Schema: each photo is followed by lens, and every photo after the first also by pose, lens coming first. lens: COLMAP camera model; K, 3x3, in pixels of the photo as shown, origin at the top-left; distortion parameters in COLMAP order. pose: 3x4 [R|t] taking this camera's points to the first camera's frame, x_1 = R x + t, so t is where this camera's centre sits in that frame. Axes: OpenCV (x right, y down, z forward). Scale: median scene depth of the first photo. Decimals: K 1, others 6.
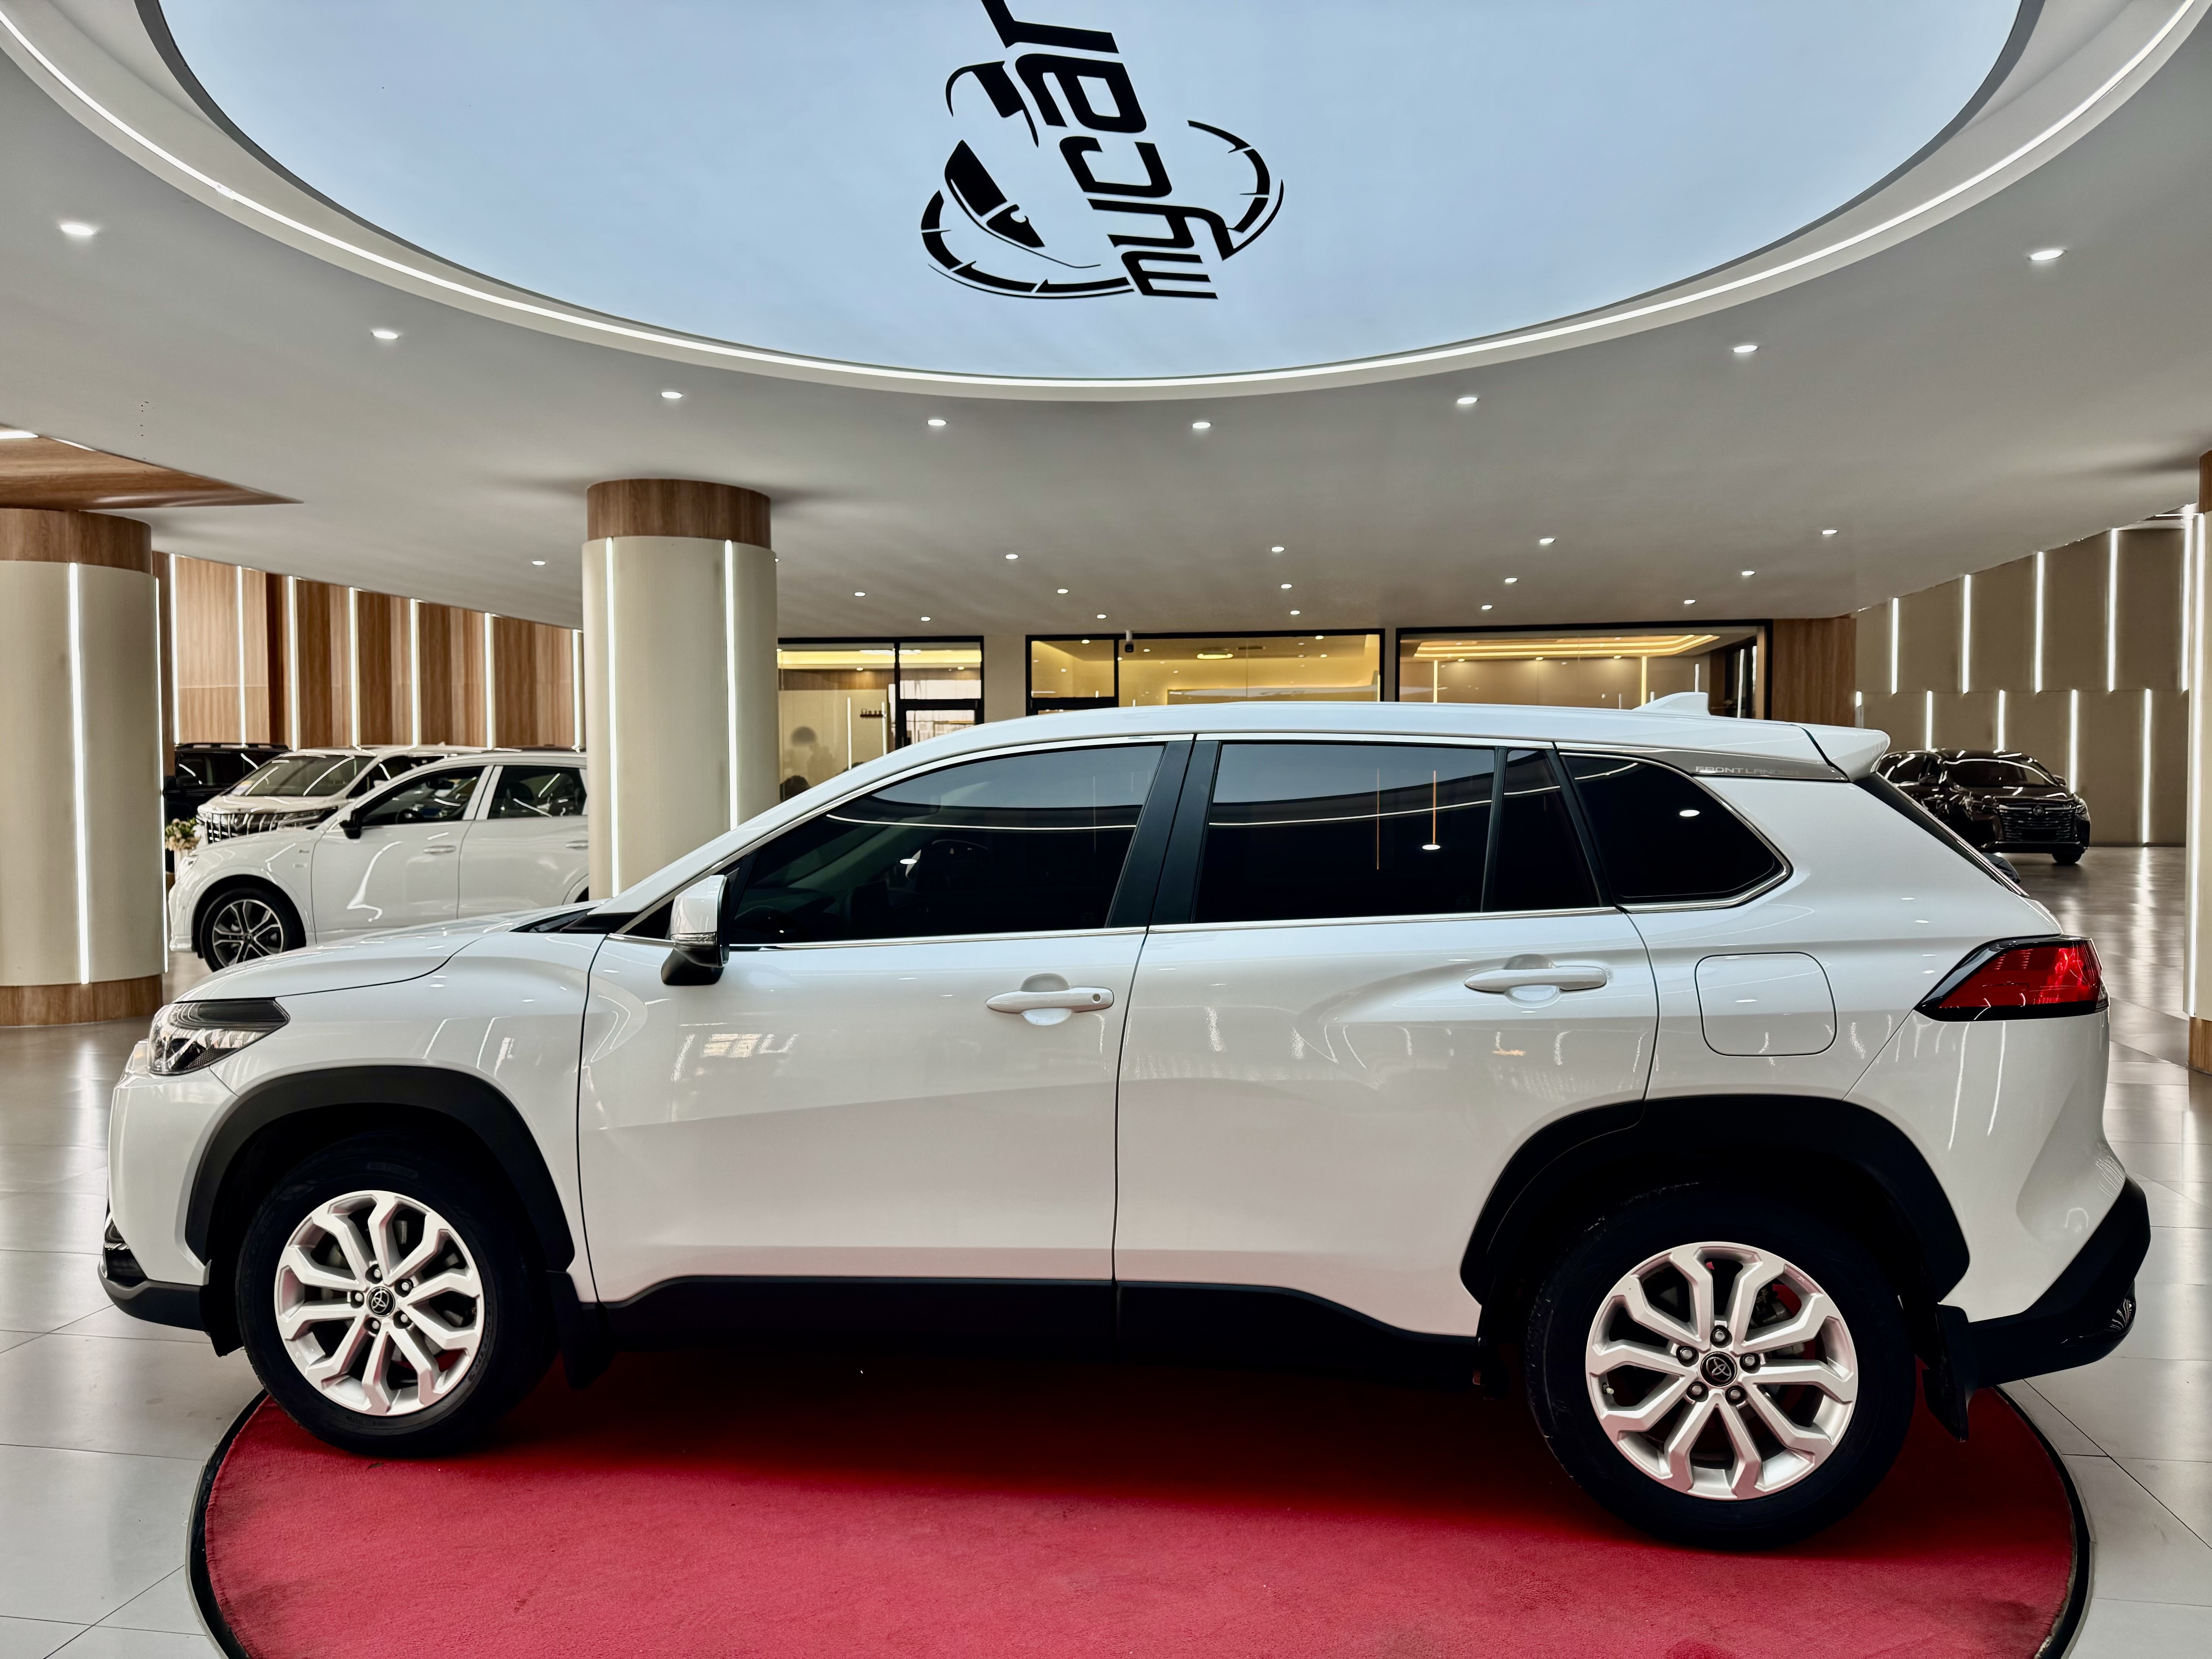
lens RADIAL K [[1559.3, 0, 1128.6], [0, 1559.3, 838.5], [0, 0, 1]] dist [0.050320, -0.057396]
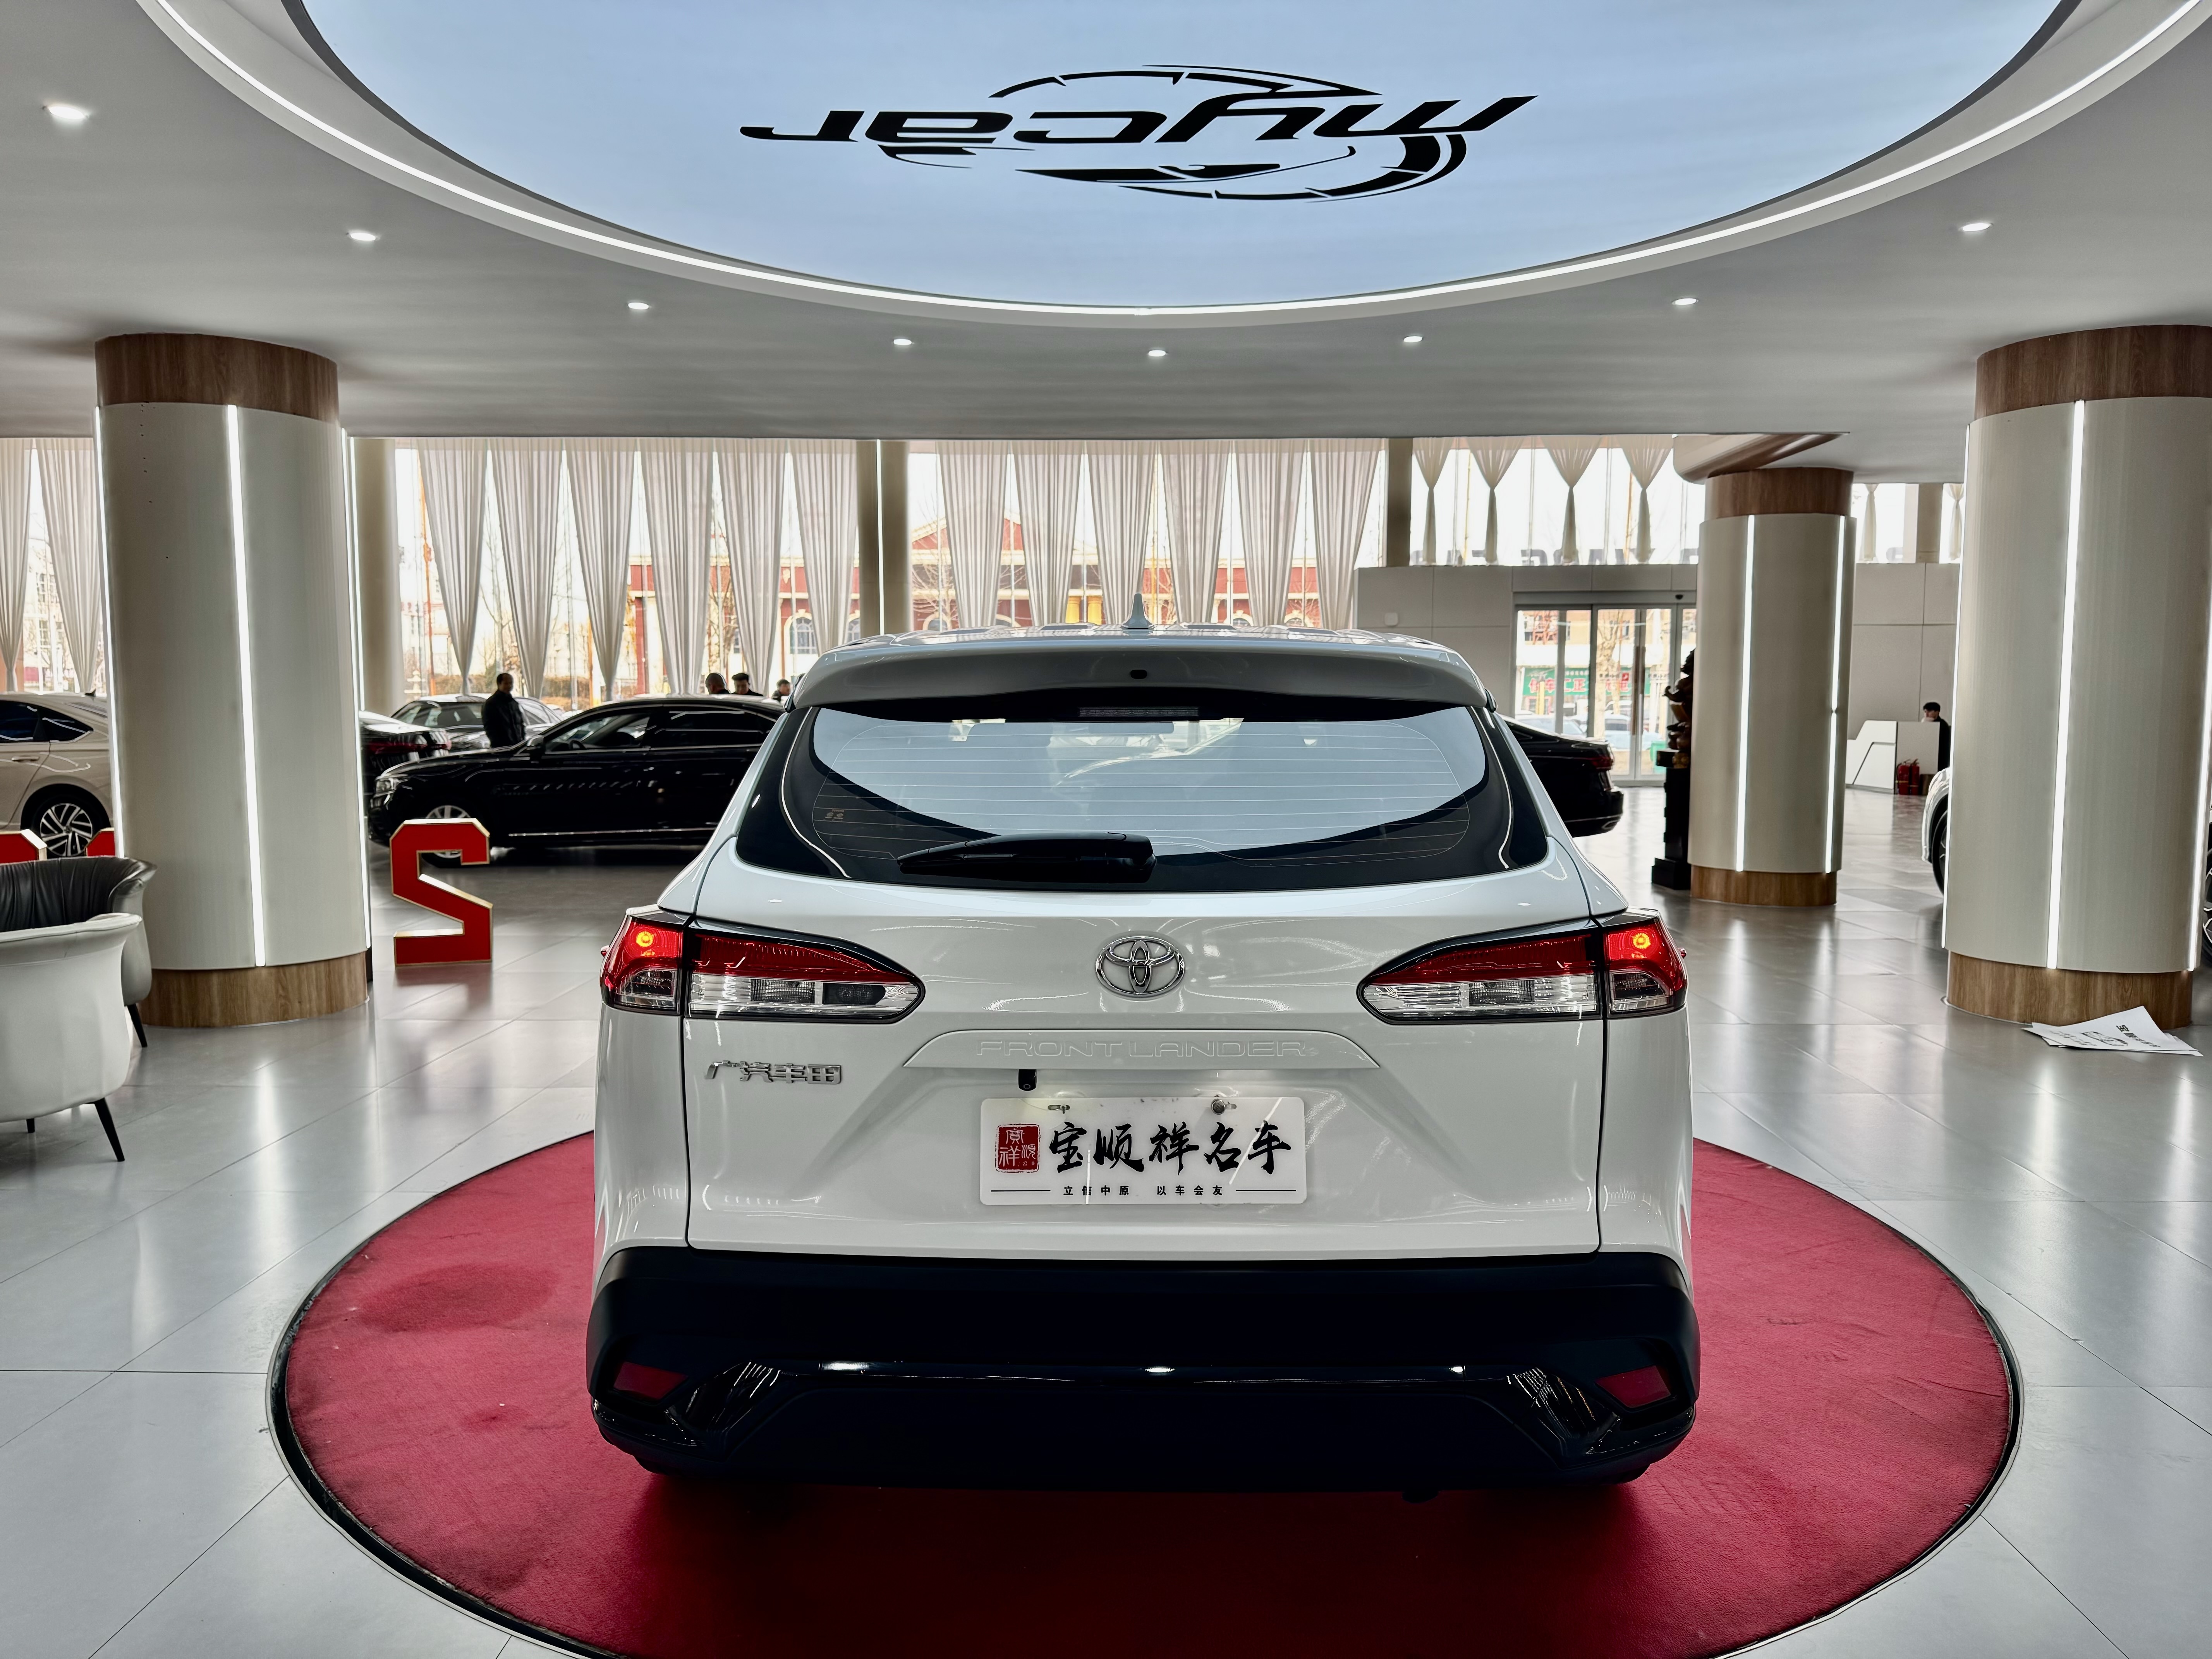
lens RADIAL K [[1559.3, 0, 1115.2], [0, 1559.3, 841.4], [0, 0, 1]] dist [0.050320, -0.057396]
pose [[0.125293, 0.088352, -0.988178, 1.049939], [-0.035455, 0.995789, 0.084537, -0.033118], [0.991486, 0.024444, 0.127898, 0.857653]]
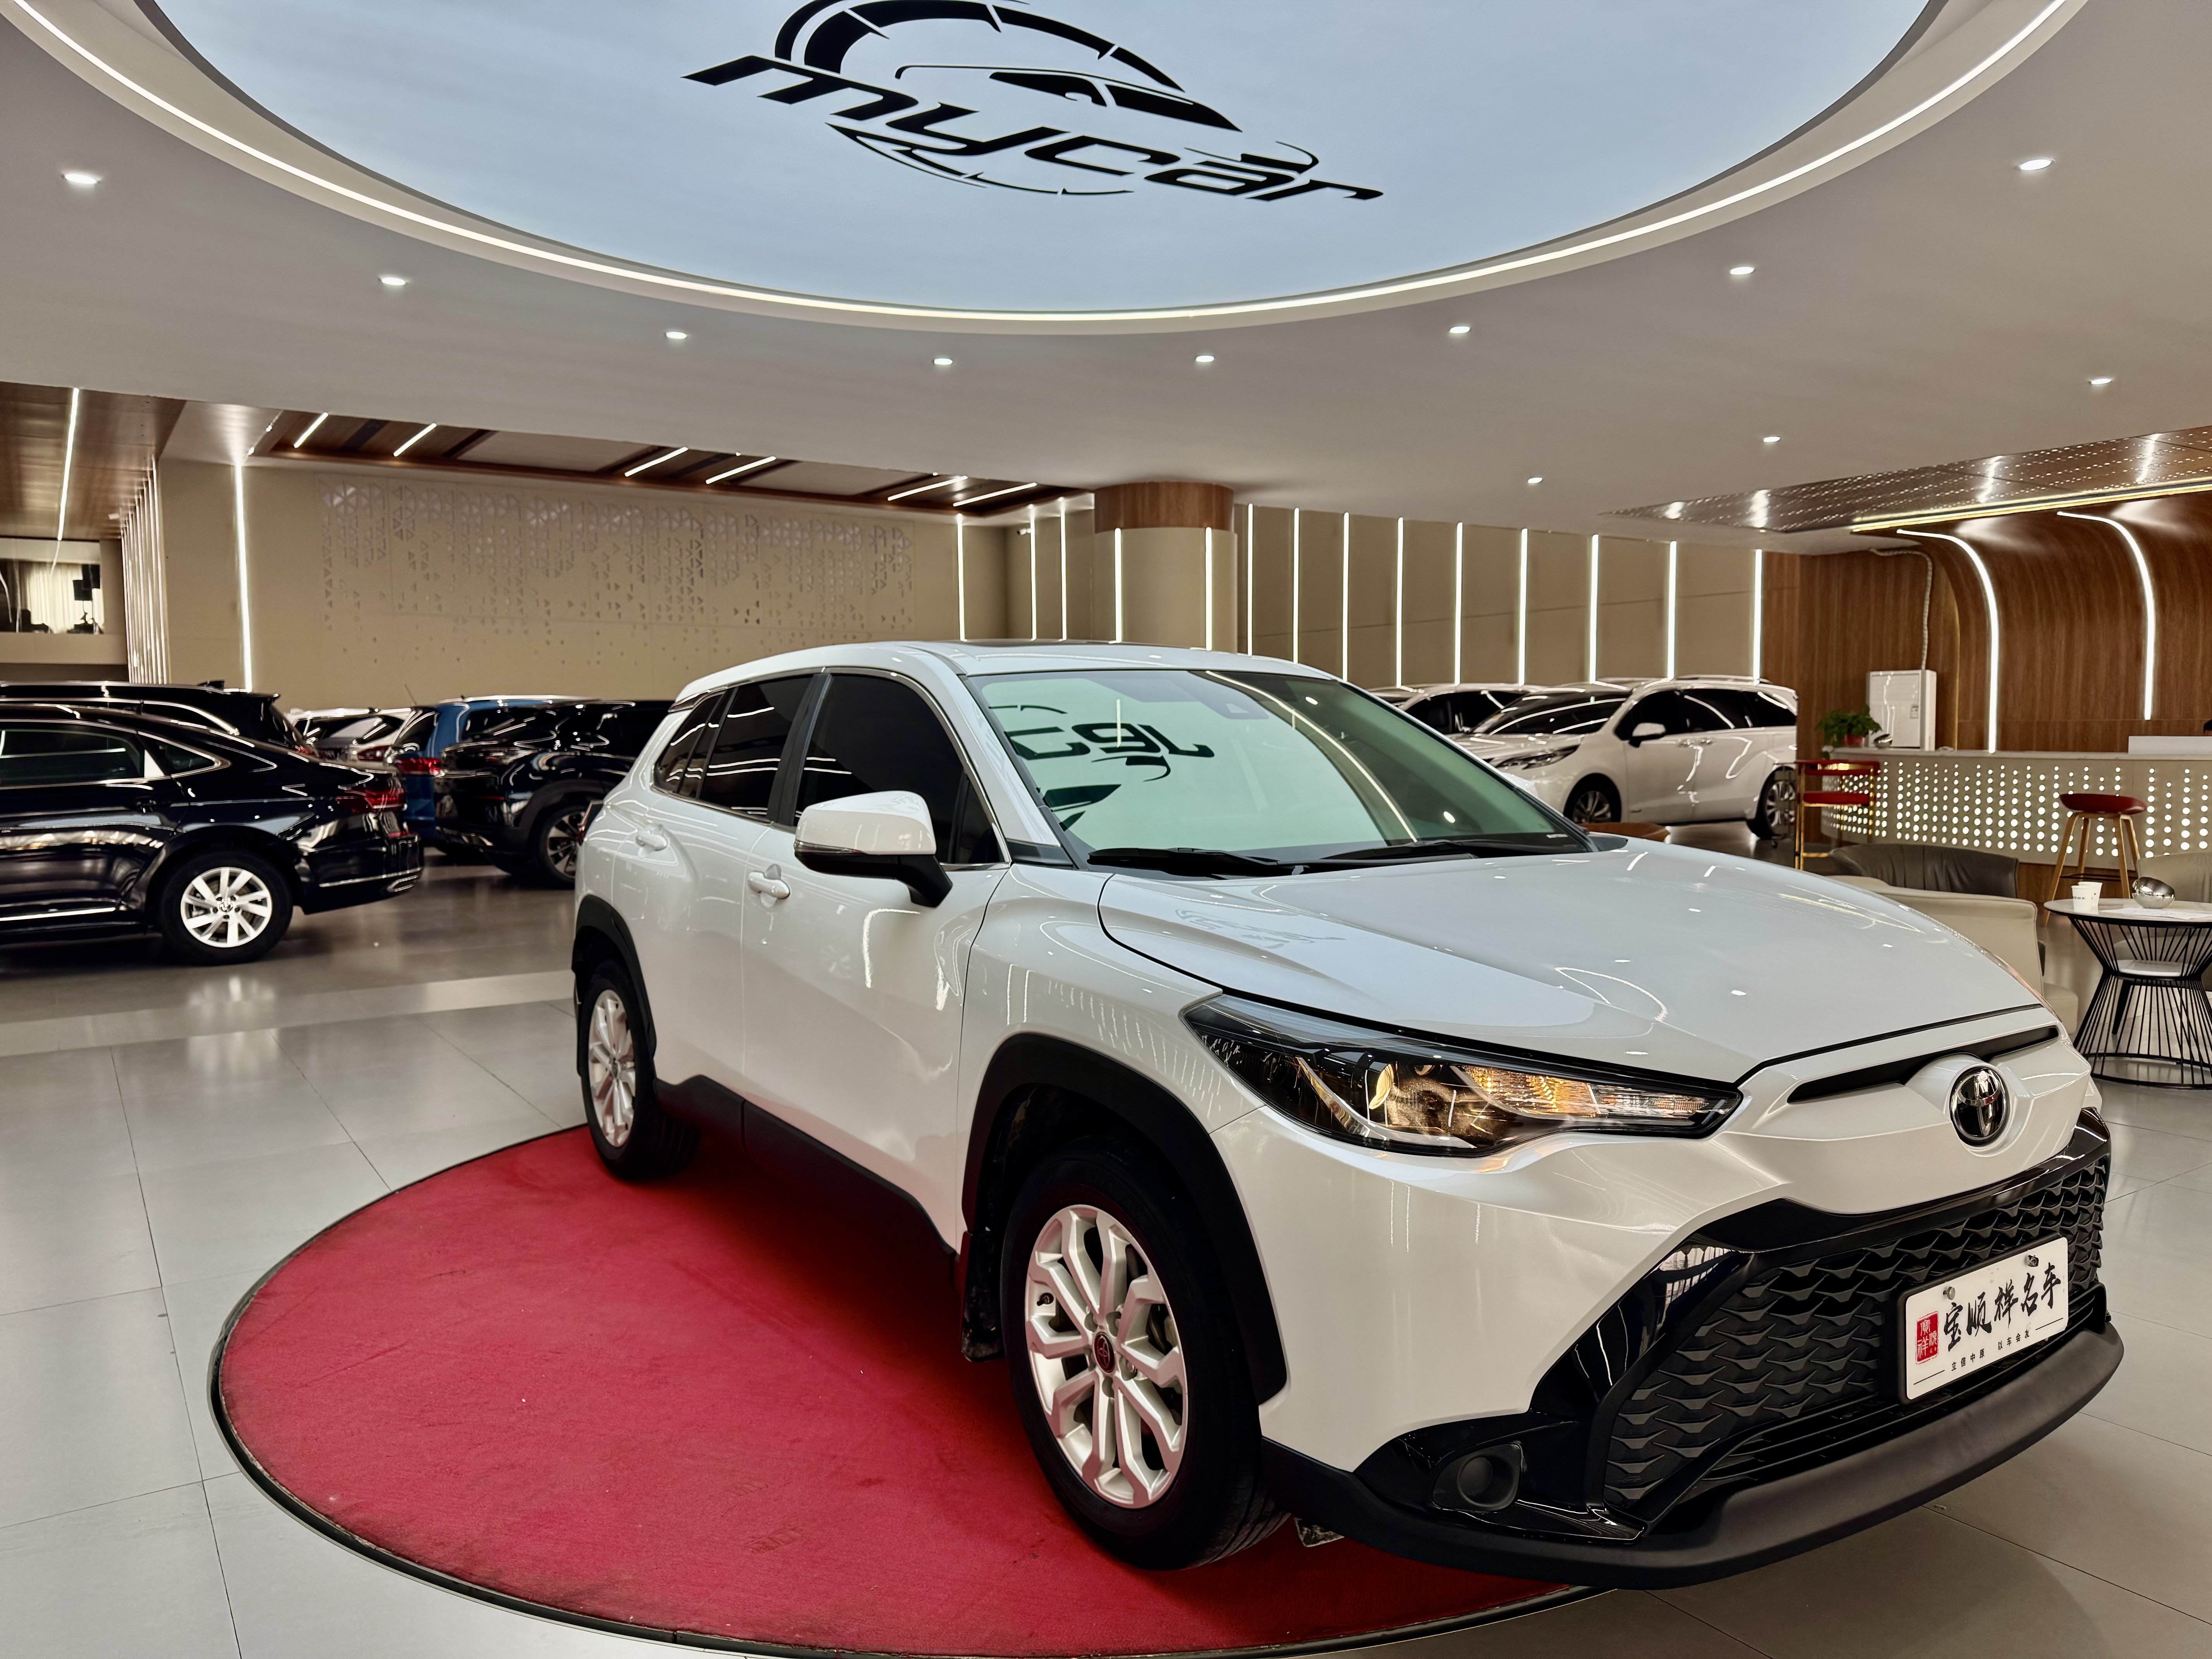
lens RADIAL K [[1559.3, 0, 1106.7], [0, 1559.3, 839.5], [0, 0, 1]] dist [0.050320, -0.057396]
pose [[-0.672143, -0.052541, 0.738555, -0.826996], [0.031603, 0.994534, 0.099513, -0.050939], [-0.739747, 0.090228, -0.666808, 1.718251]]
